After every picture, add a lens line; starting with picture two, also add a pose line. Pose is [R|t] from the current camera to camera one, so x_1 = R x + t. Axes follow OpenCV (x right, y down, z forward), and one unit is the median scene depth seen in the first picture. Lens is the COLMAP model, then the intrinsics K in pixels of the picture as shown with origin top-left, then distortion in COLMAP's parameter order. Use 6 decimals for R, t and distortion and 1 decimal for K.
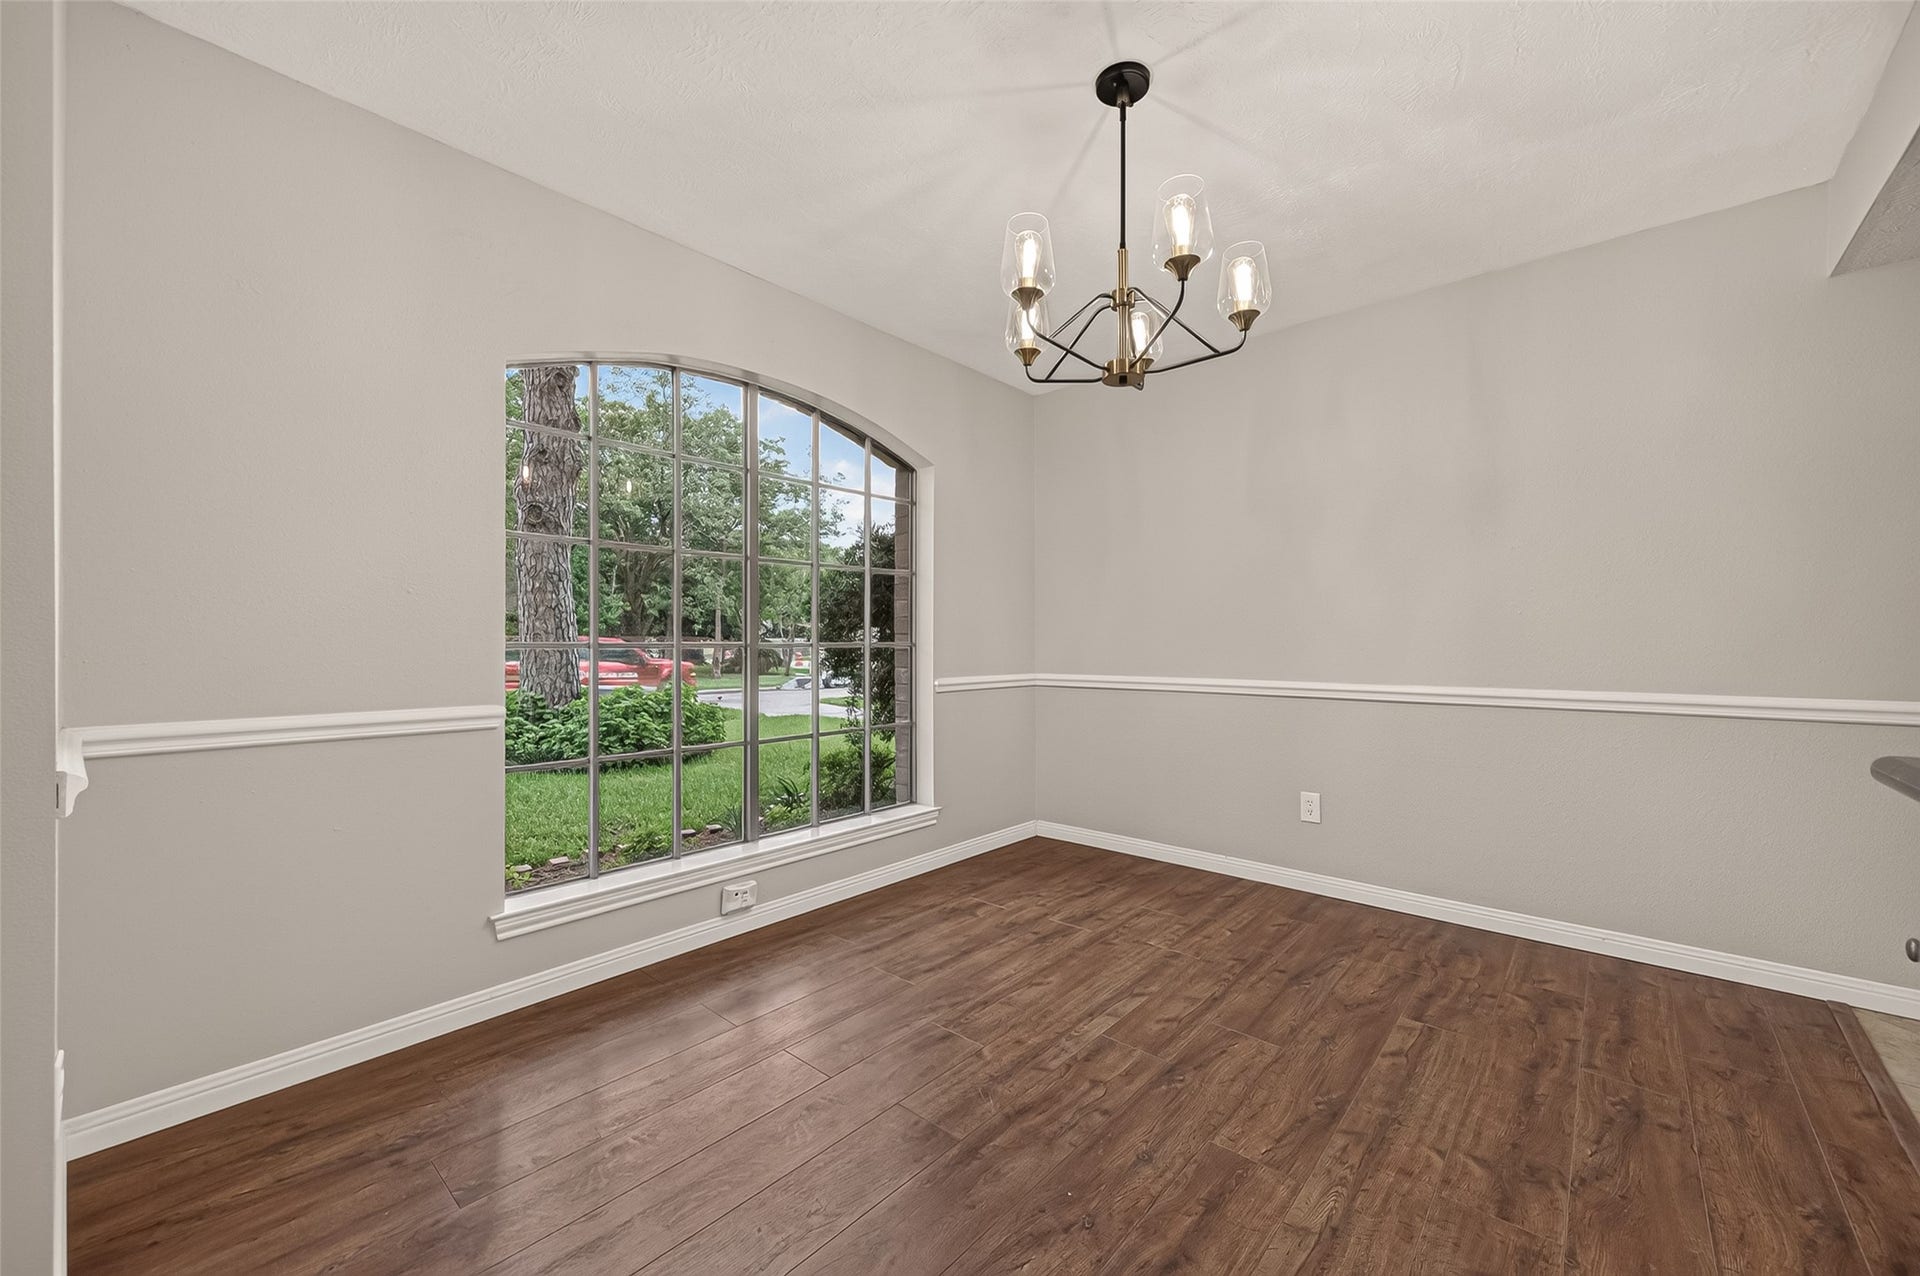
lens RADIAL K [[739.6, 0, 961.2], [0, 739.6, 641.2], [0, 0, 1]] dist [0.001066, 0.000031]
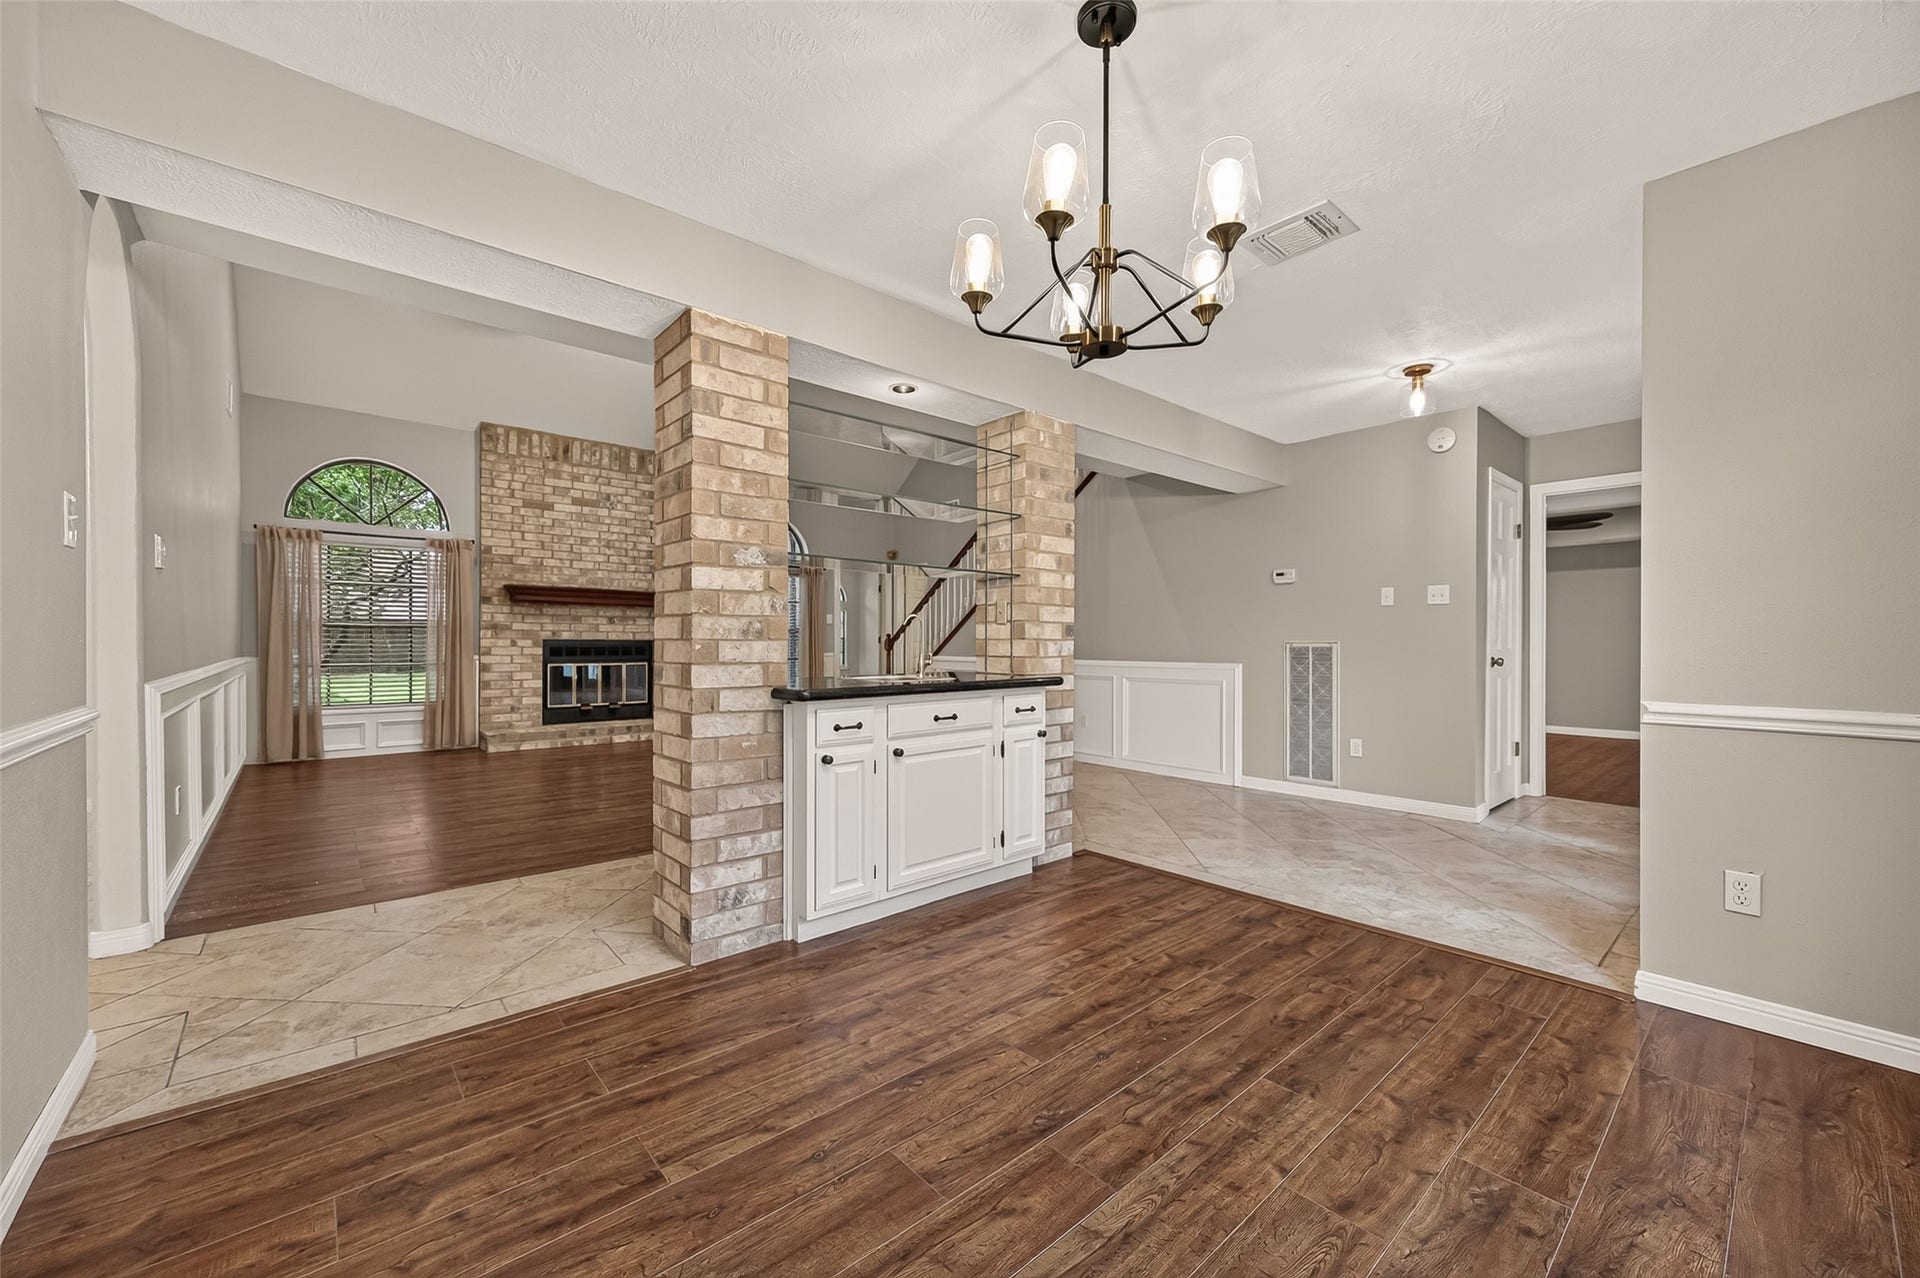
lens RADIAL K [[739.6, 0, 961.2], [0, 739.6, 642.2], [0, 0, 1]] dist [0.001066, 0.000031]
pose [[-0.991611, -0.002023, 0.129241, 0.277993], [-0.001851, 0.999997, 0.001449, 0.001443], [-0.129243, 0.001198, -0.991612, 1.937678]]
